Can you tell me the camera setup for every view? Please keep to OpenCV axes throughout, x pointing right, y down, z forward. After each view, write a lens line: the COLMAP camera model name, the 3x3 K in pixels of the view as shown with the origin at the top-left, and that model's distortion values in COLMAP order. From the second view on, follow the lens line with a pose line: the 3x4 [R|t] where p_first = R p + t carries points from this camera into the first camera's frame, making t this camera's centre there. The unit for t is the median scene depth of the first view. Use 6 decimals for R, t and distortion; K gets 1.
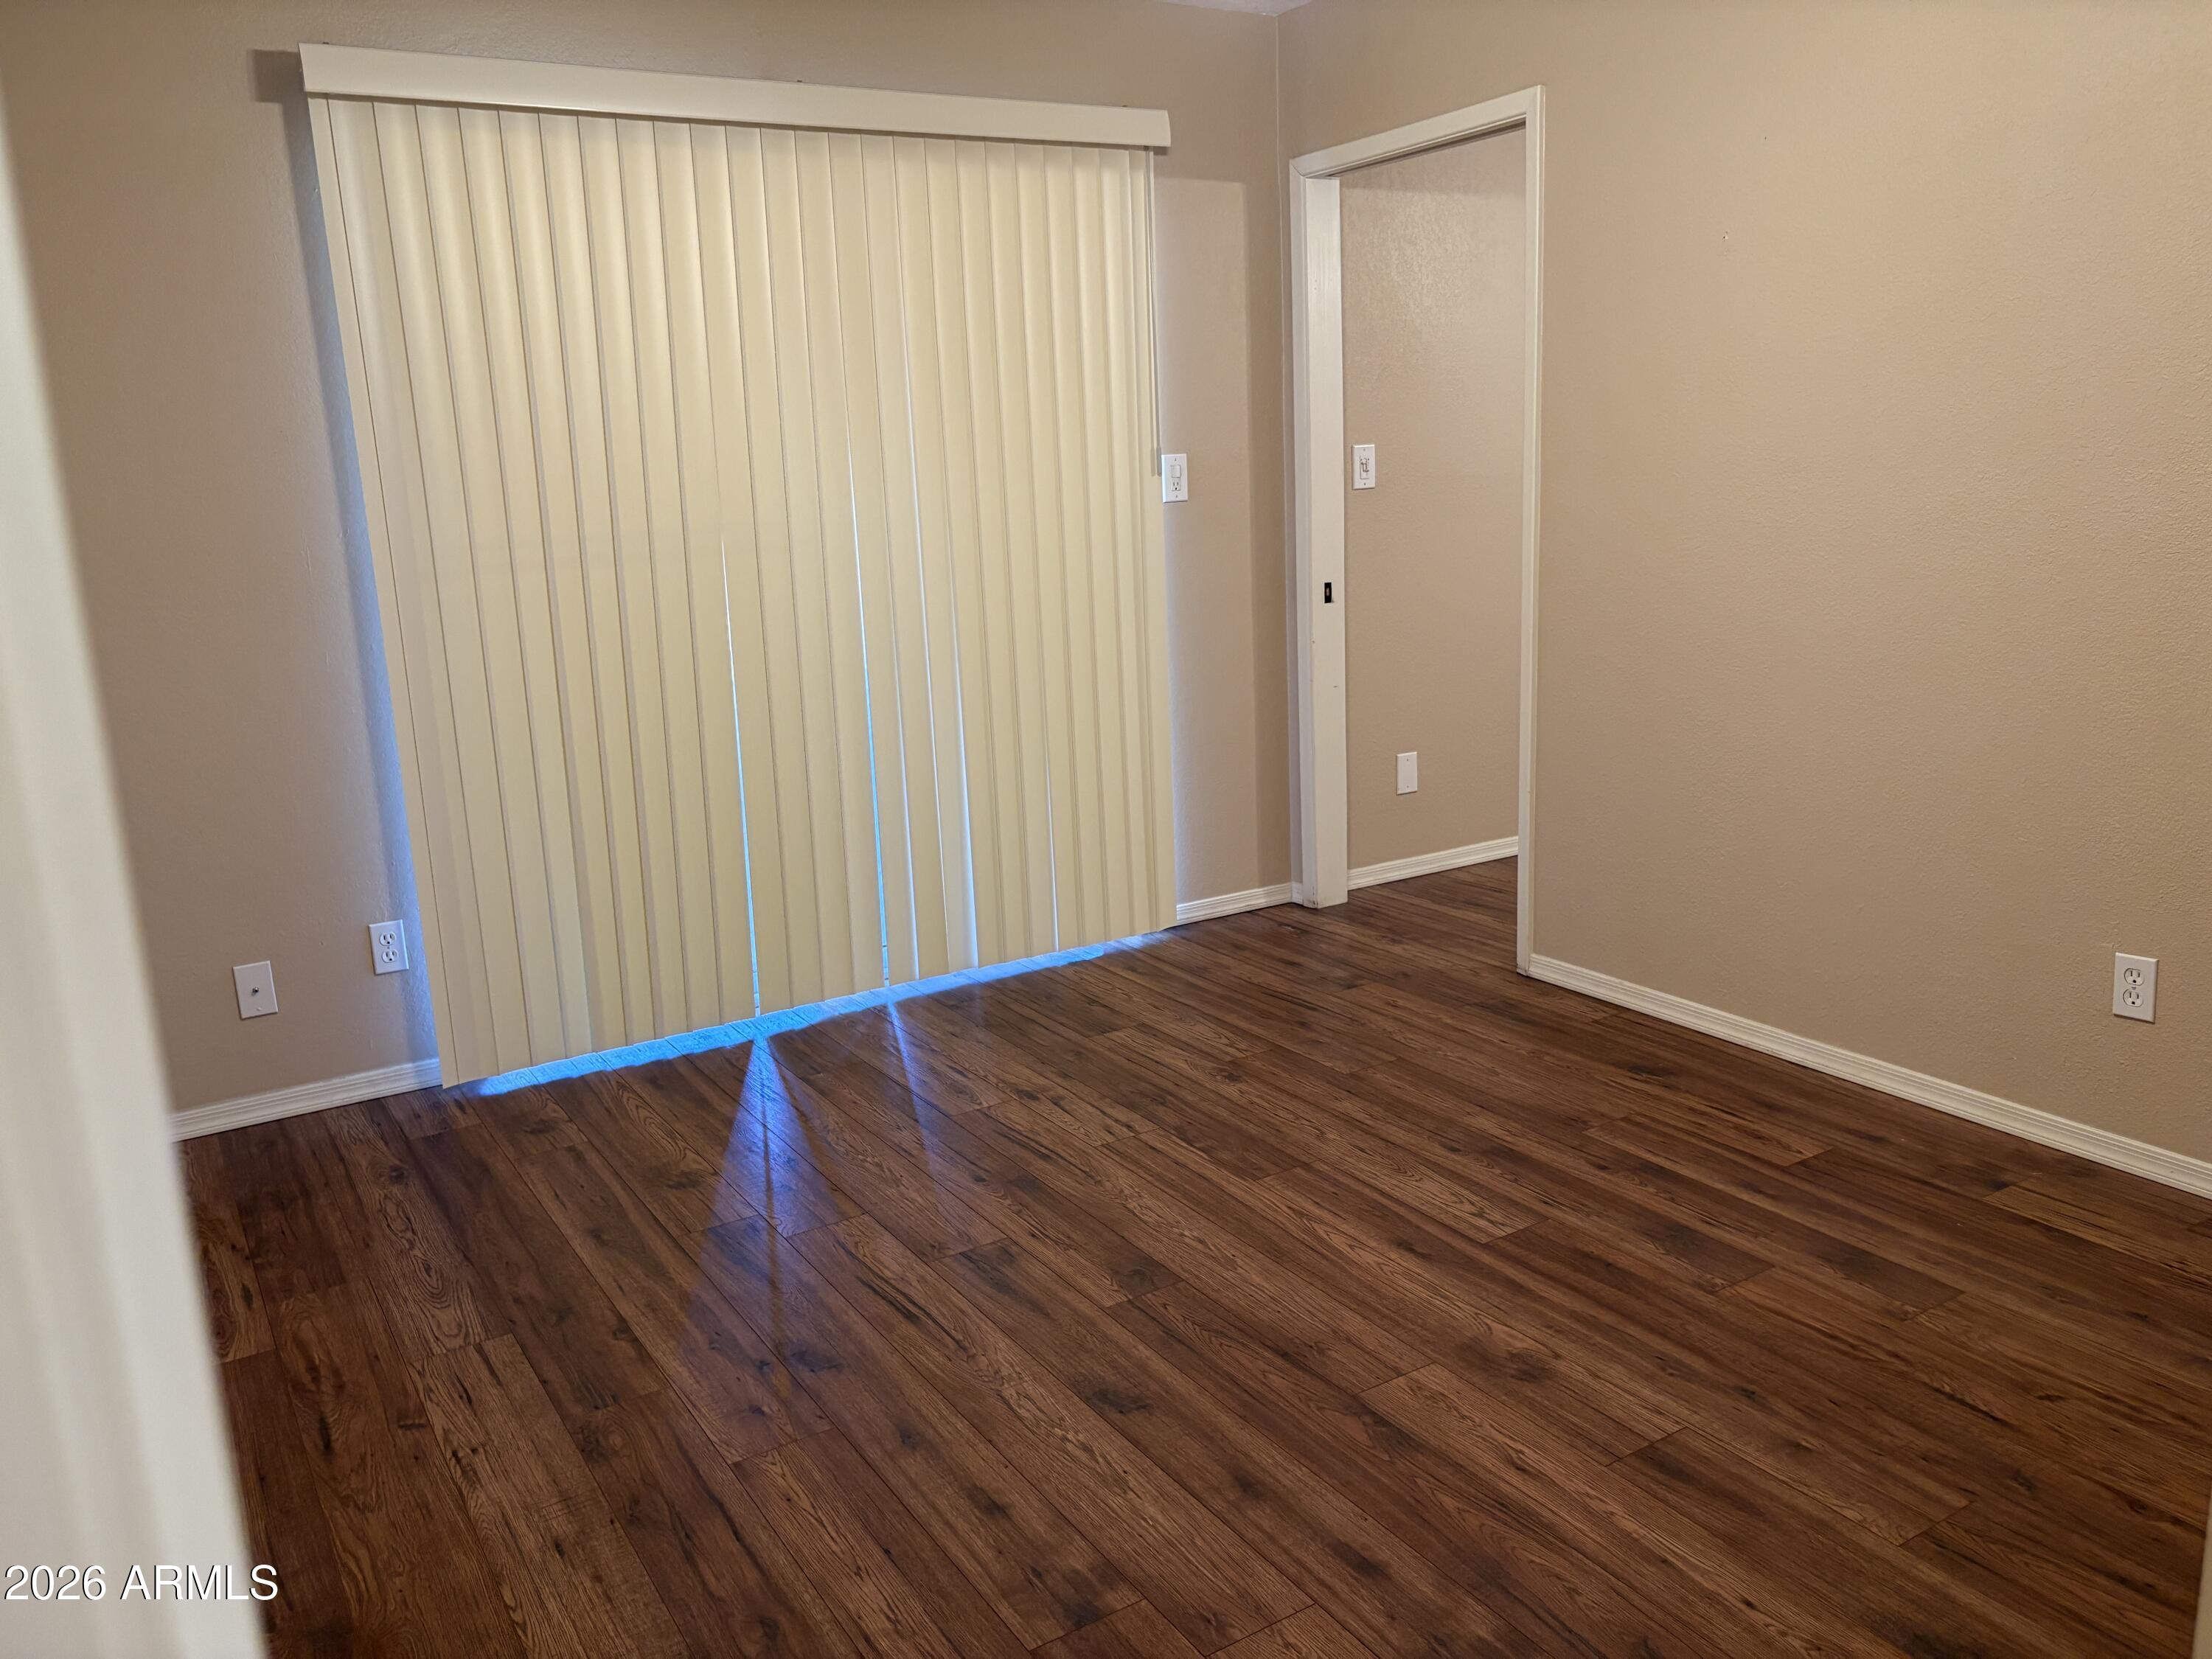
lens RADIAL K [[1674.3, 0, 1120.6], [0, 1674.3, 825.5], [0, 0, 1]] dist [0.049380, -0.056945]
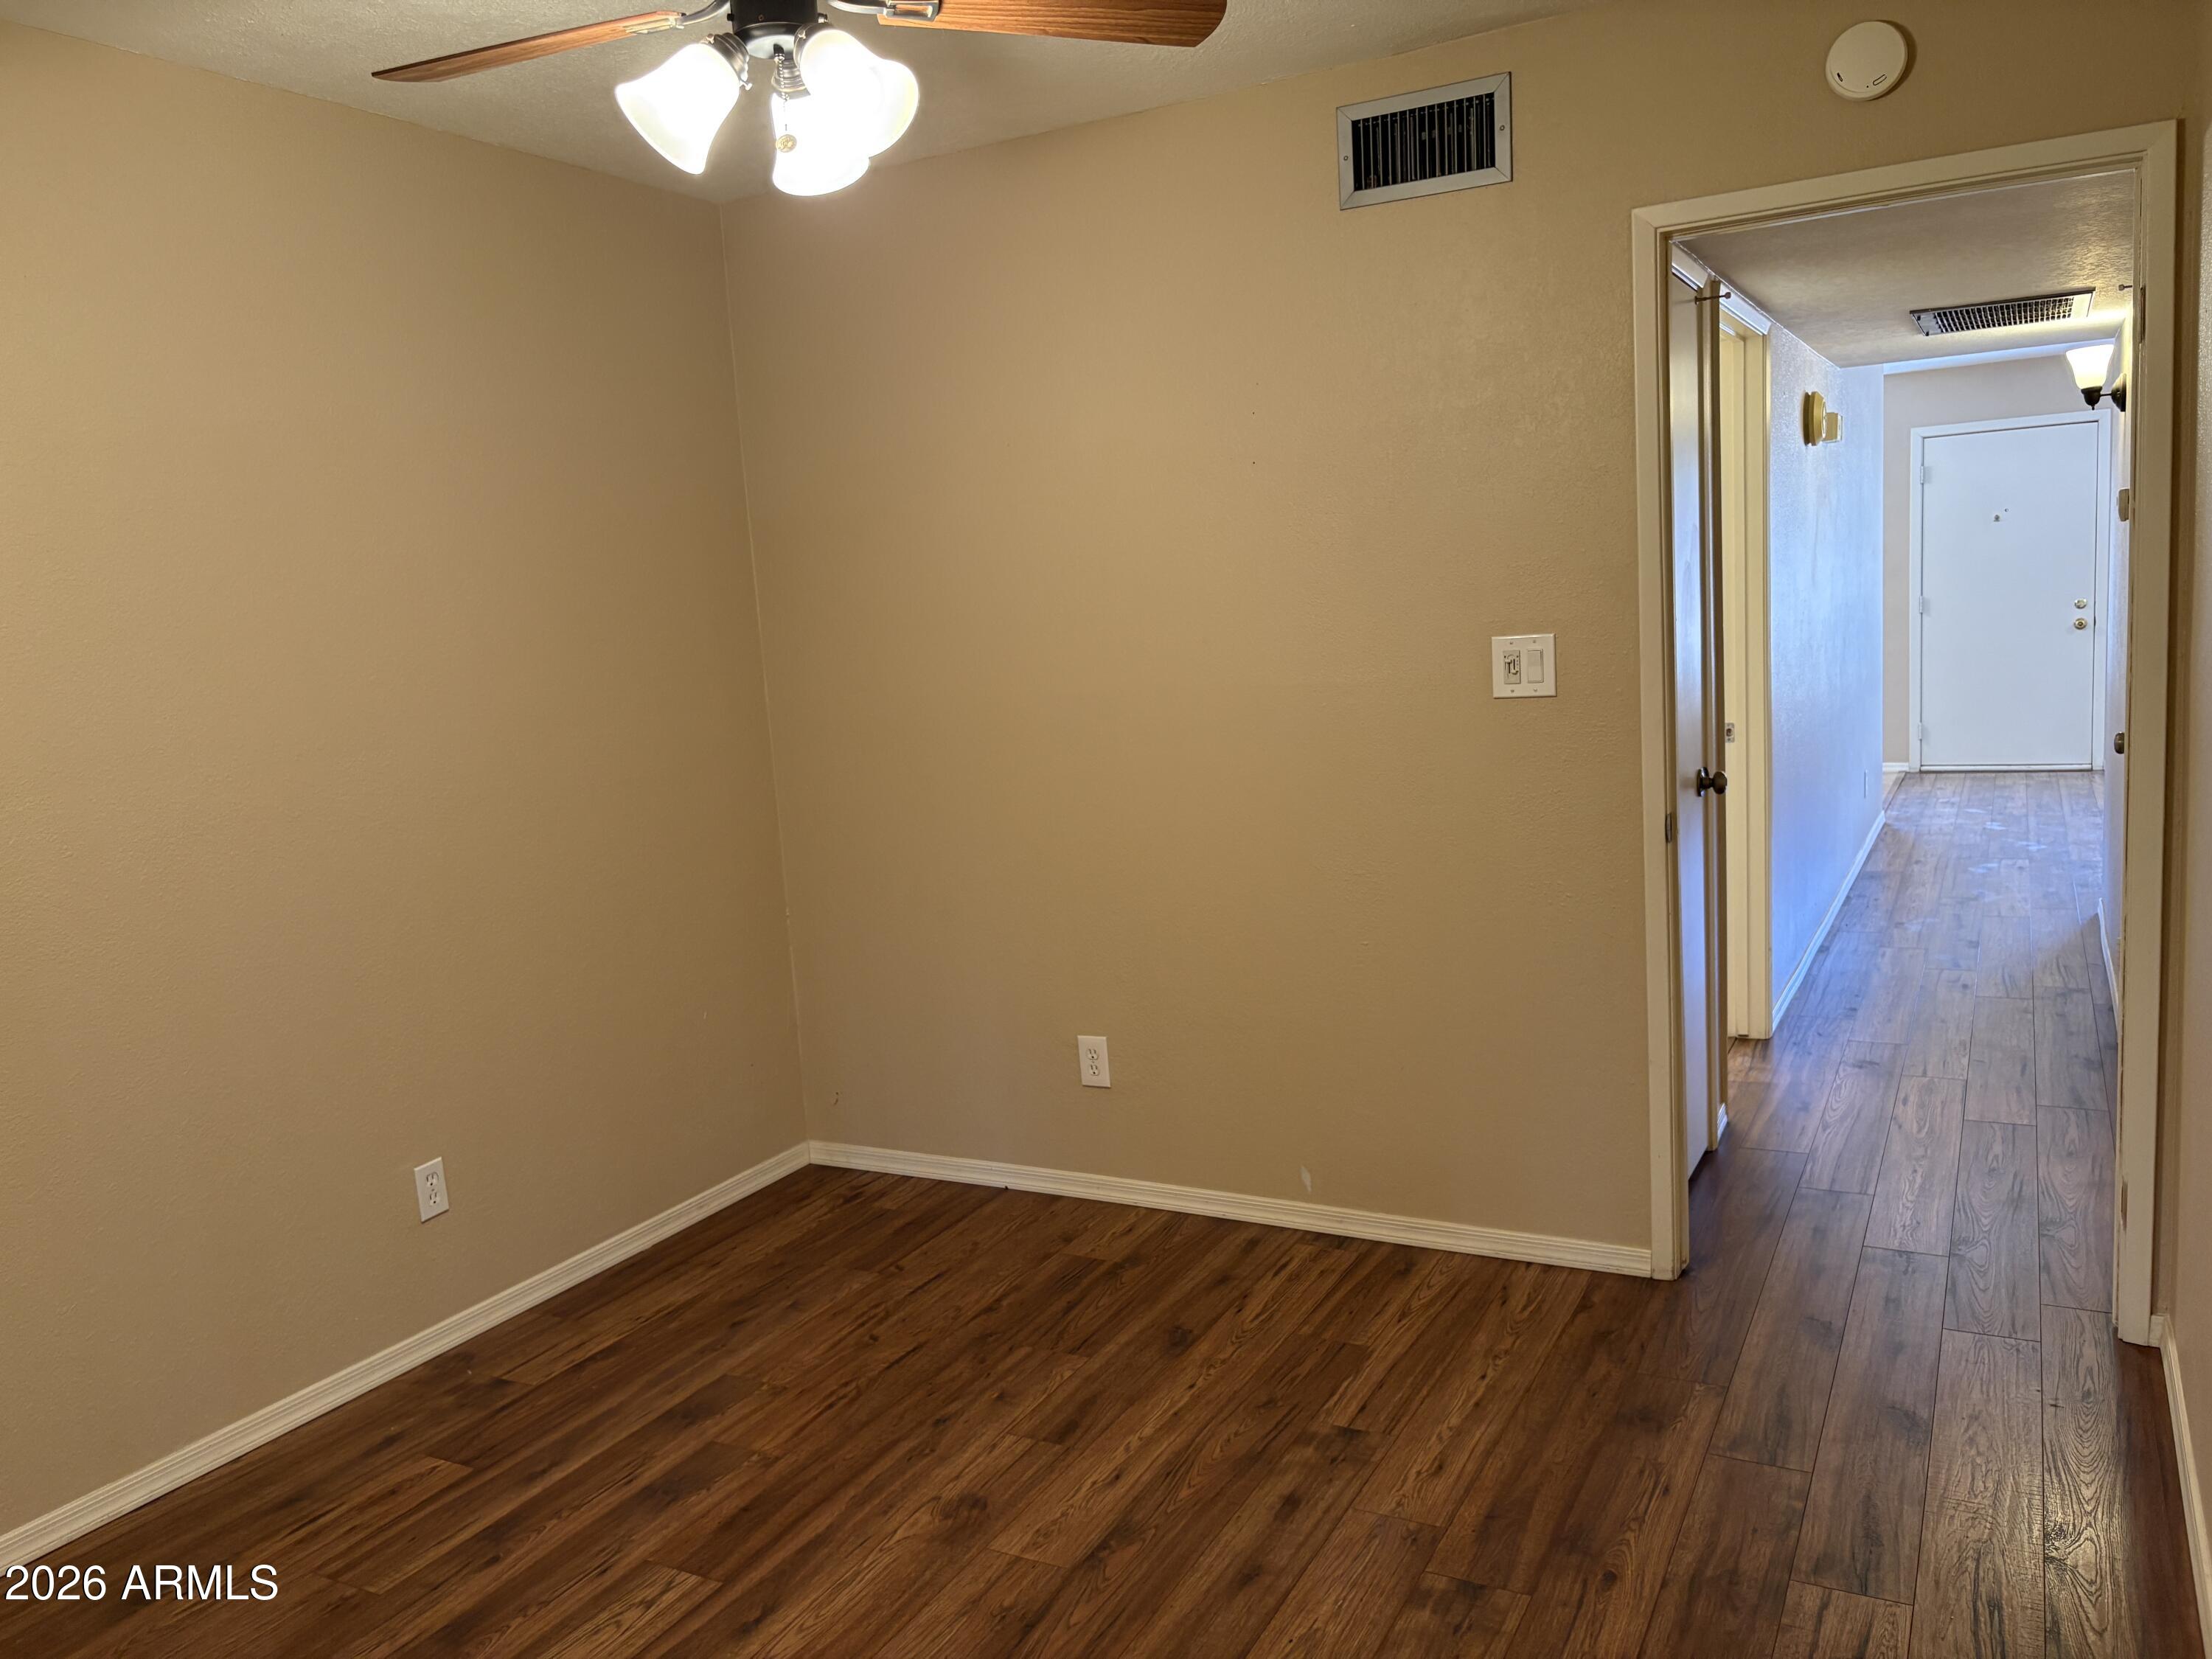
lens RADIAL K [[1674.3, 0, 1100.0], [0, 1674.3, 841.3], [0, 0, 1]] dist [0.049380, -0.056945]
pose [[-0.476493, -0.058939, 0.877201, -0.695963], [0.271082, 0.939288, 0.210361, -0.278345], [-0.836343, 0.338029, -0.431587, 1.164716]]
